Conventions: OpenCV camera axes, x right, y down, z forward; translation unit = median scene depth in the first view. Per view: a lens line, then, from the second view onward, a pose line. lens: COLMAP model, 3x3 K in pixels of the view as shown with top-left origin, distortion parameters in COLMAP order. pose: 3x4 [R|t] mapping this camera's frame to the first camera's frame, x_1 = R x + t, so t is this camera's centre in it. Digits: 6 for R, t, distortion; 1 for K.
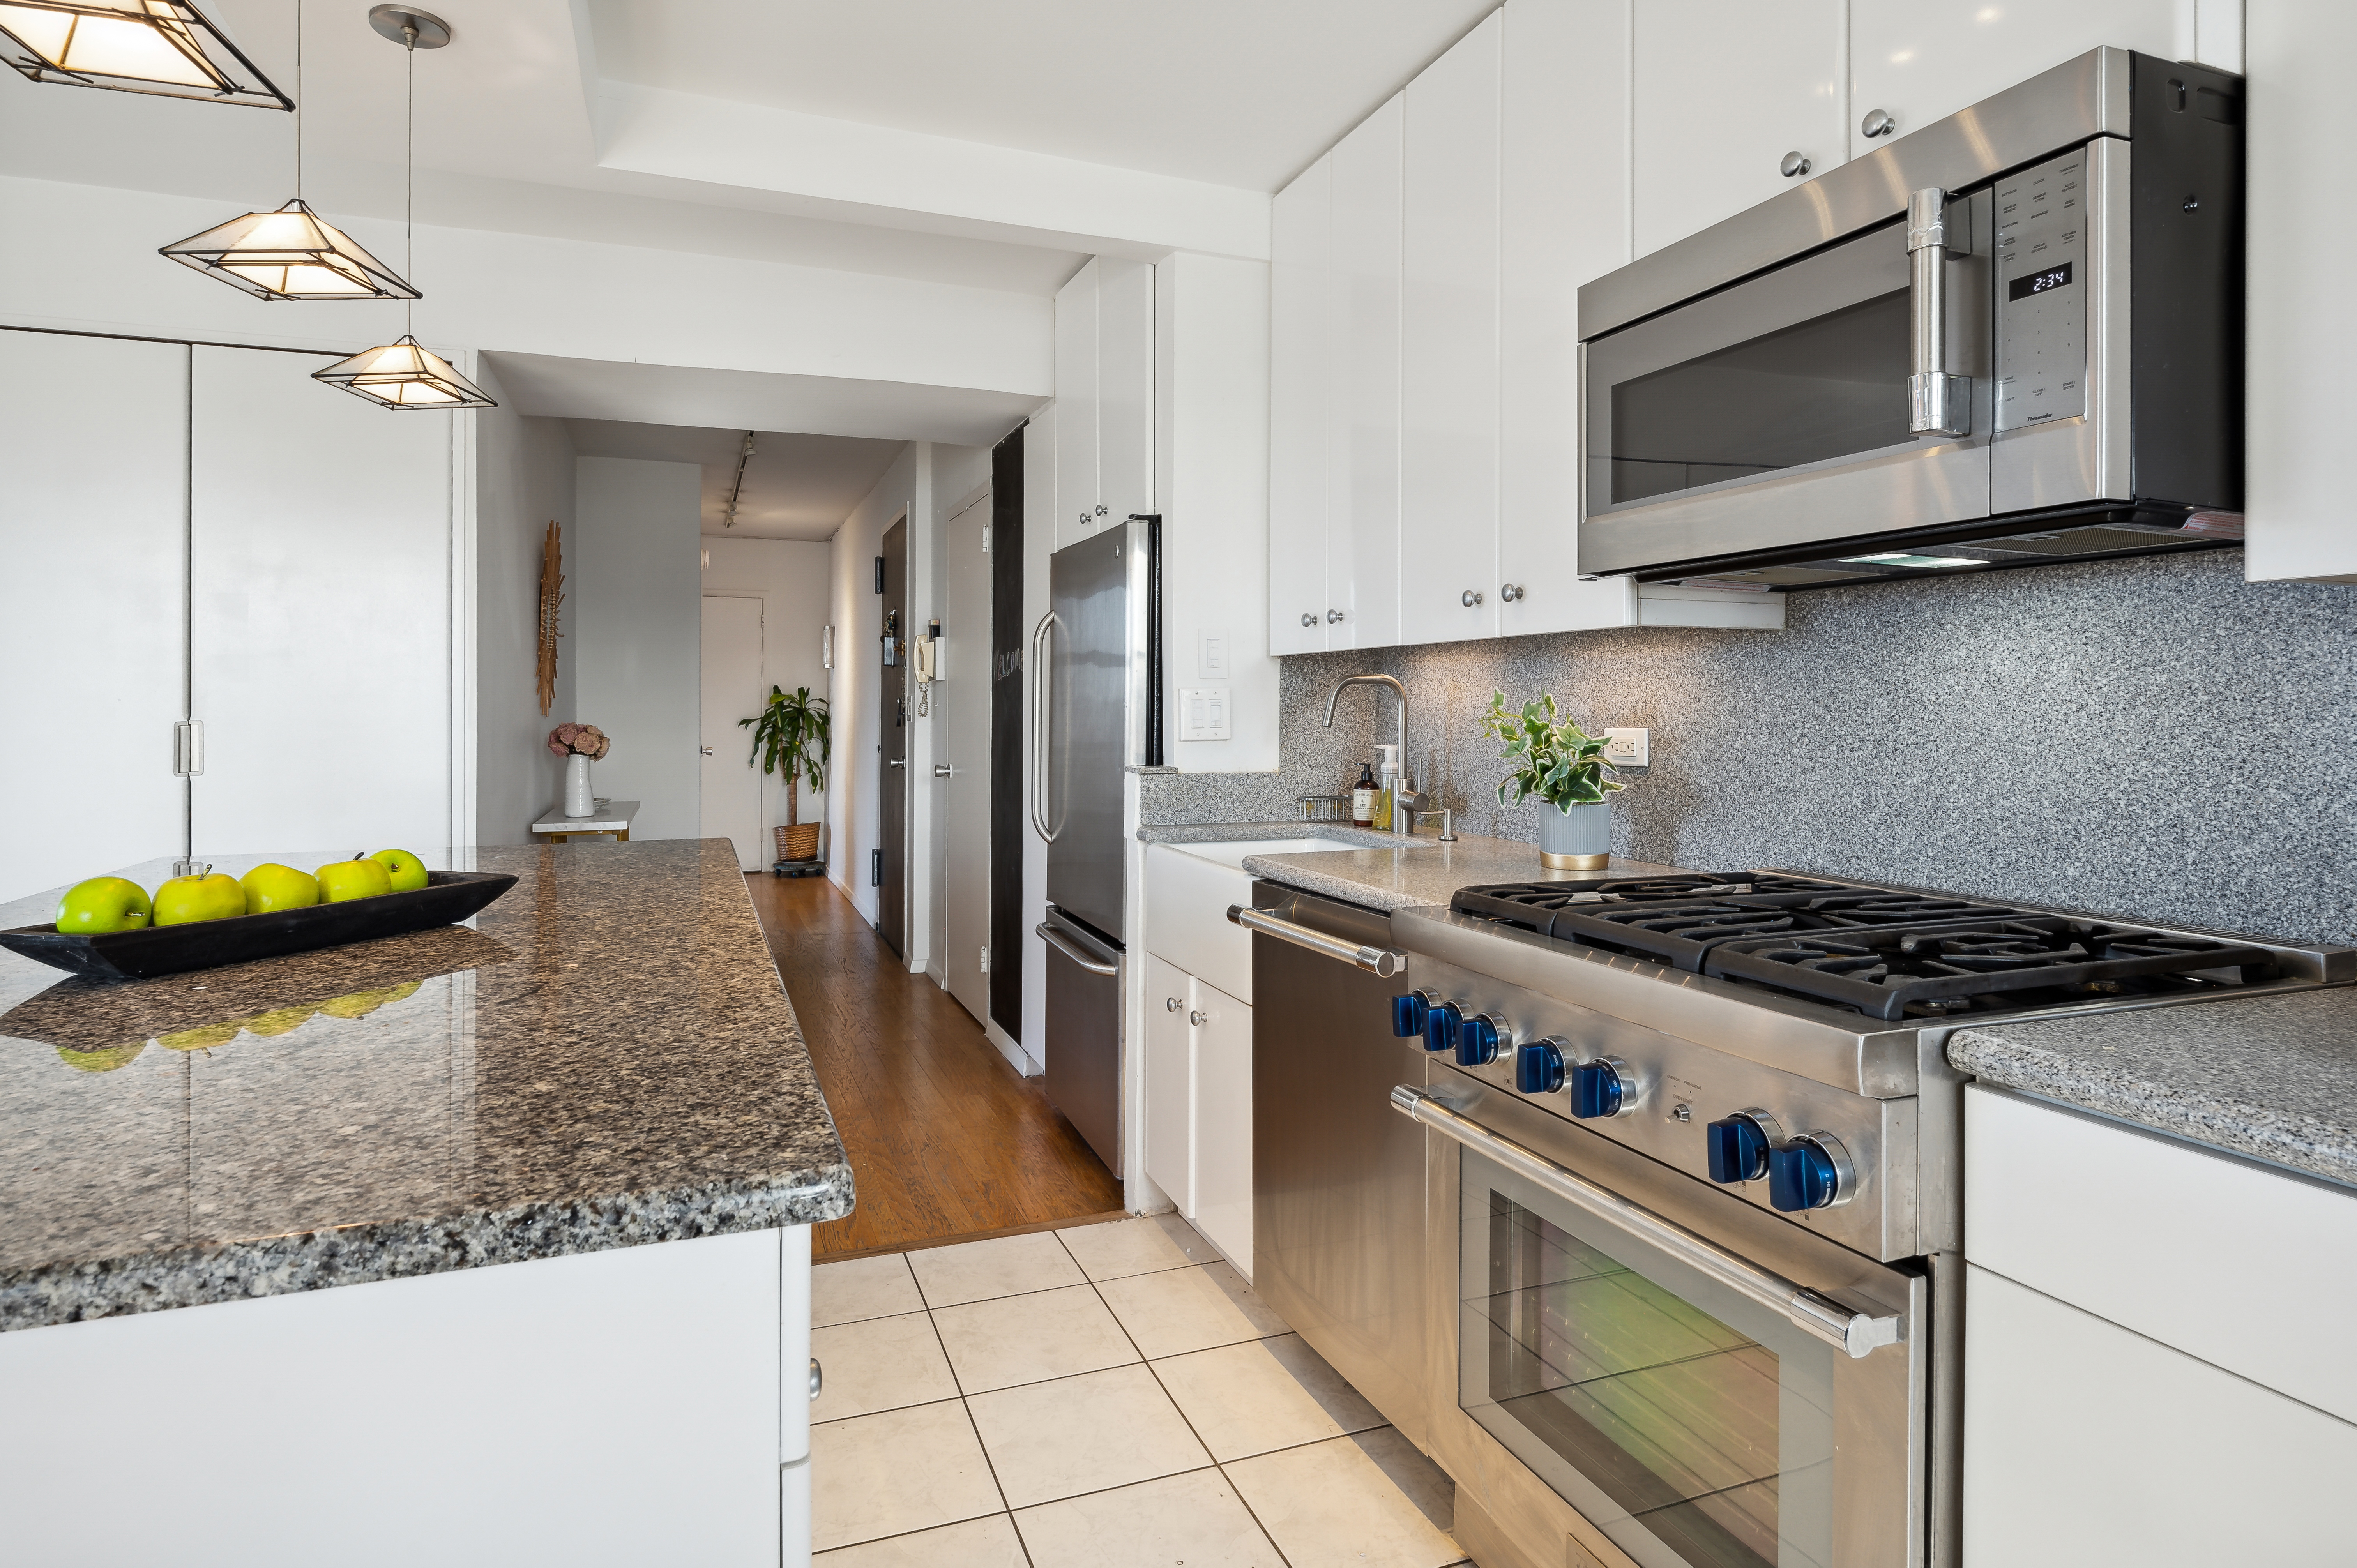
lens RADIAL K [[1300.9, 0, 1184.3], [0, 1300.9, 704.3], [0, 0, 1]] dist [0.002845, 0.000121]
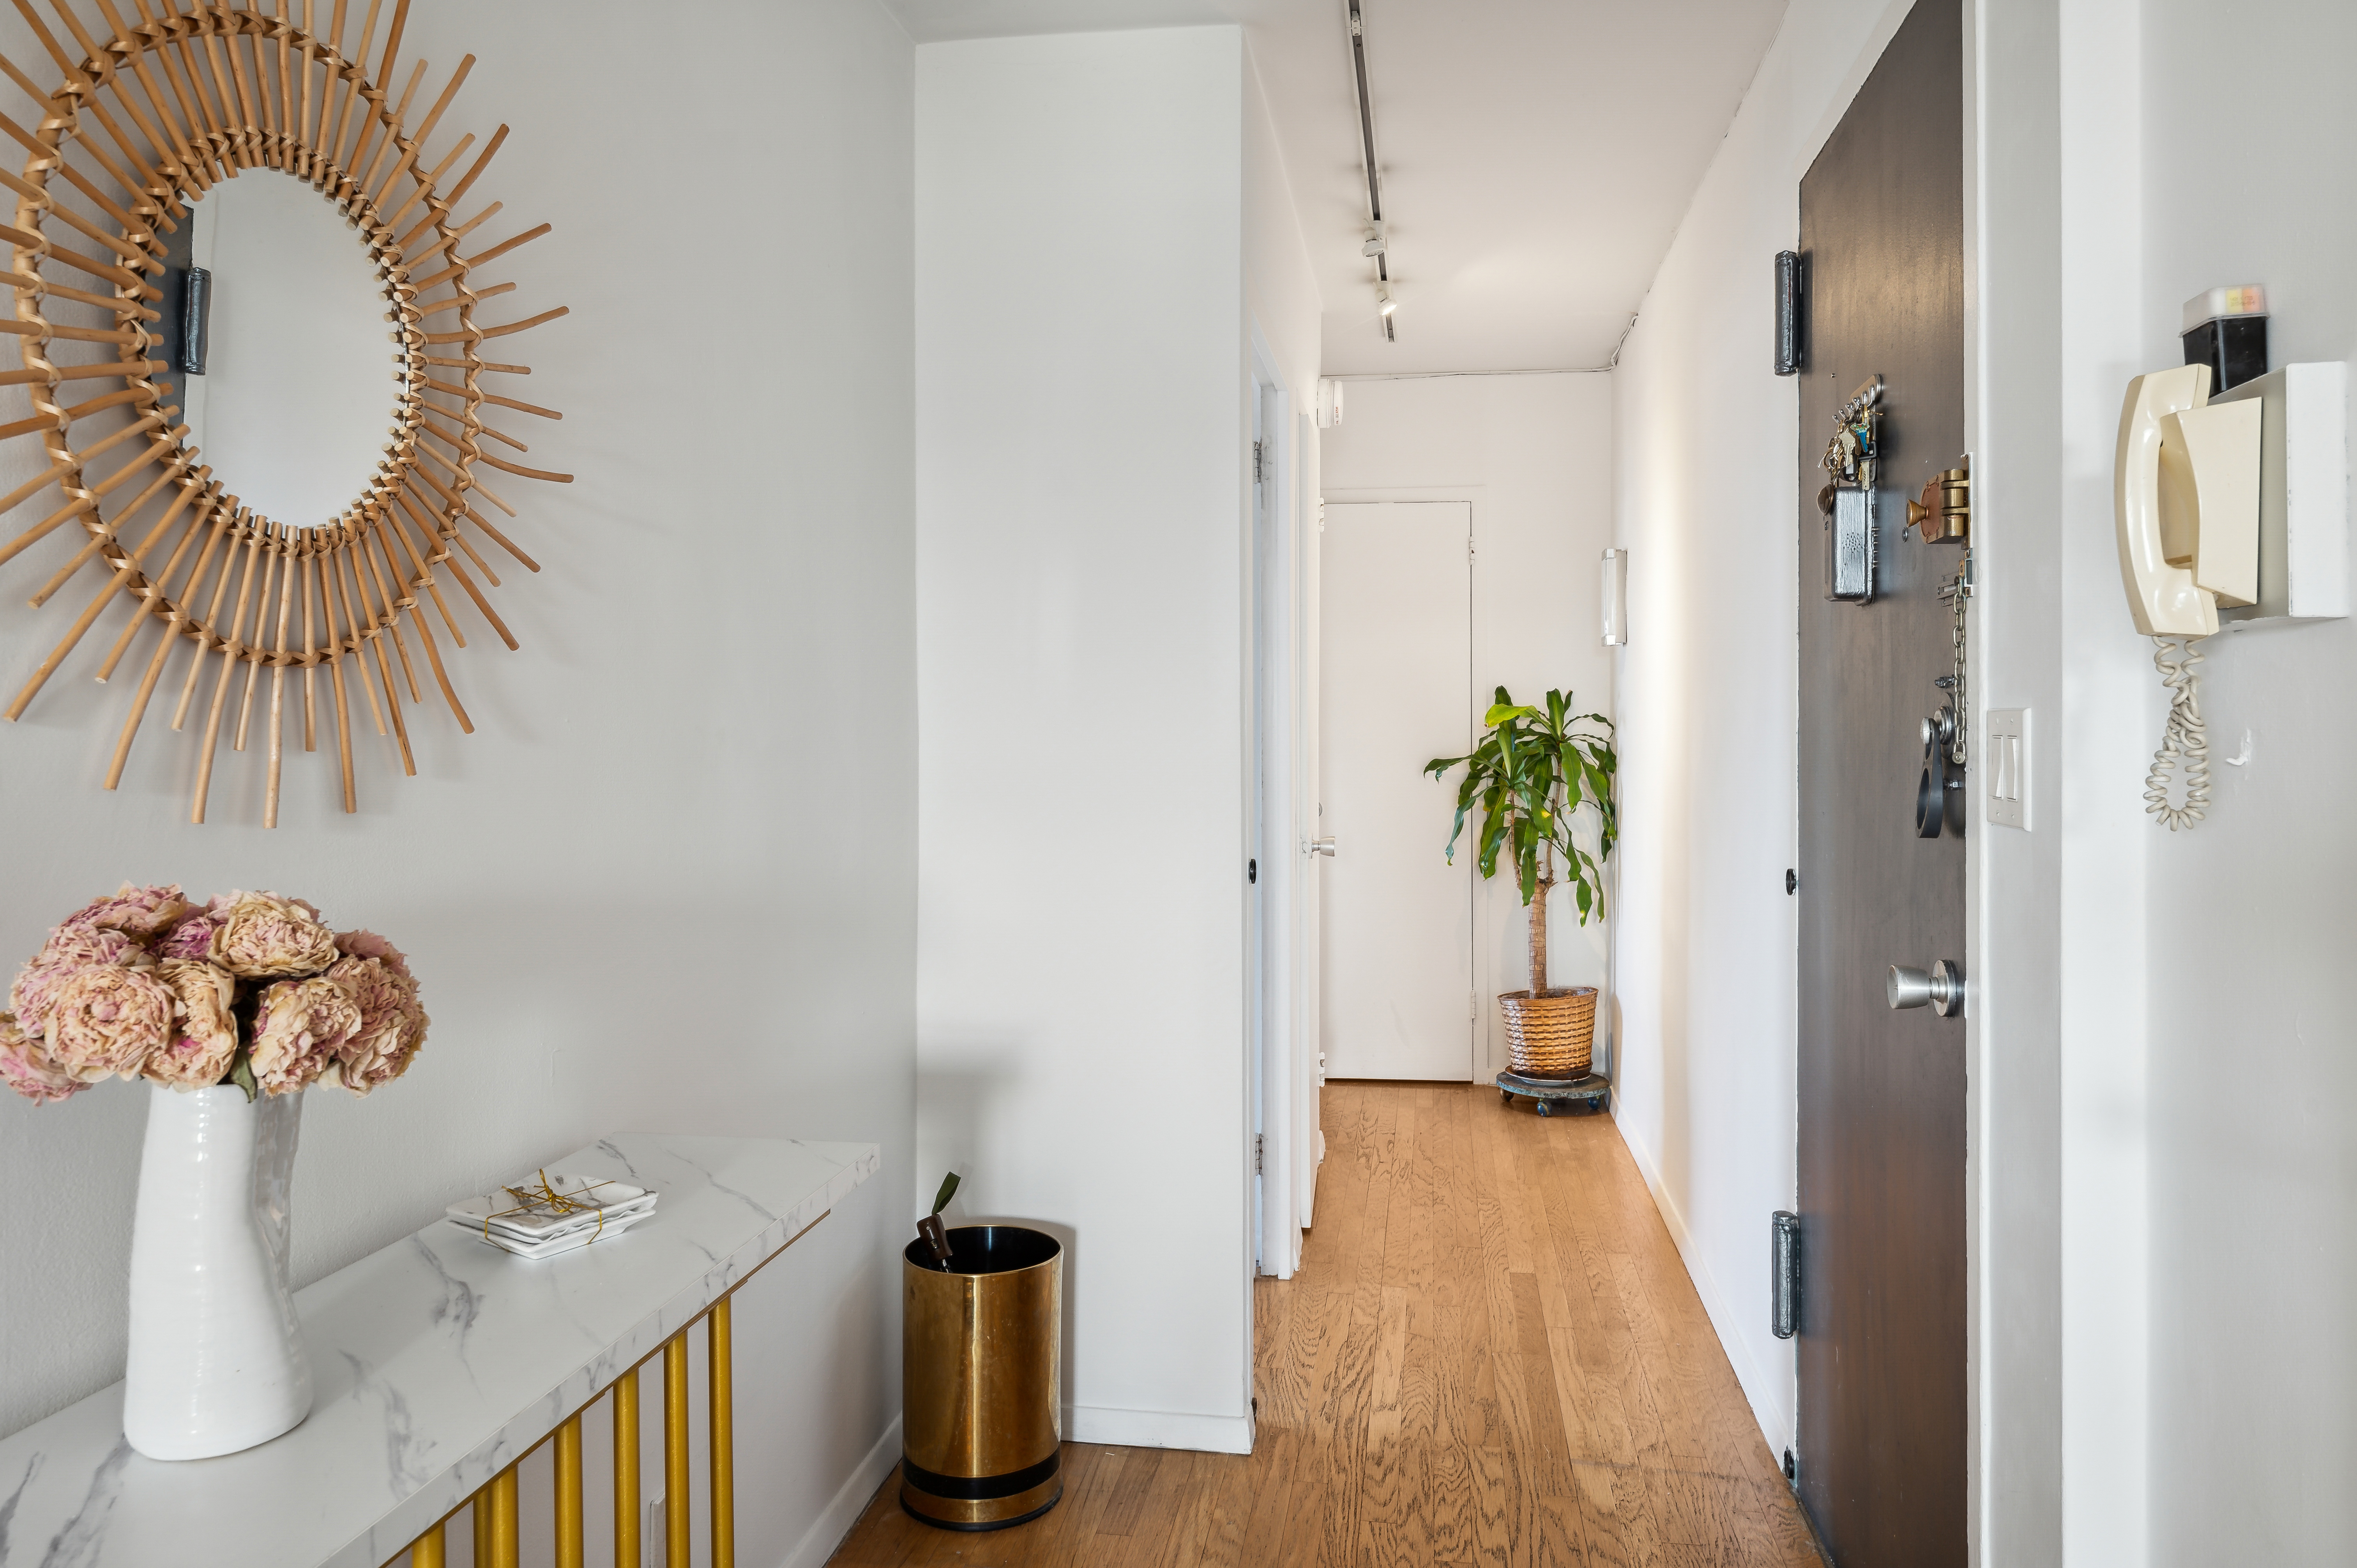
lens RADIAL K [[1604.1, 0, 1181.5], [0, 1604.1, 696.5], [0, 0, 1]] dist [-0.000632, -0.001246]
pose [[0.866233, -0.011815, -0.499501, -0.126803], [0.005830, 0.999891, -0.013540, -0.003861], [0.499606, 0.008816, 0.866208, 0.448242]]
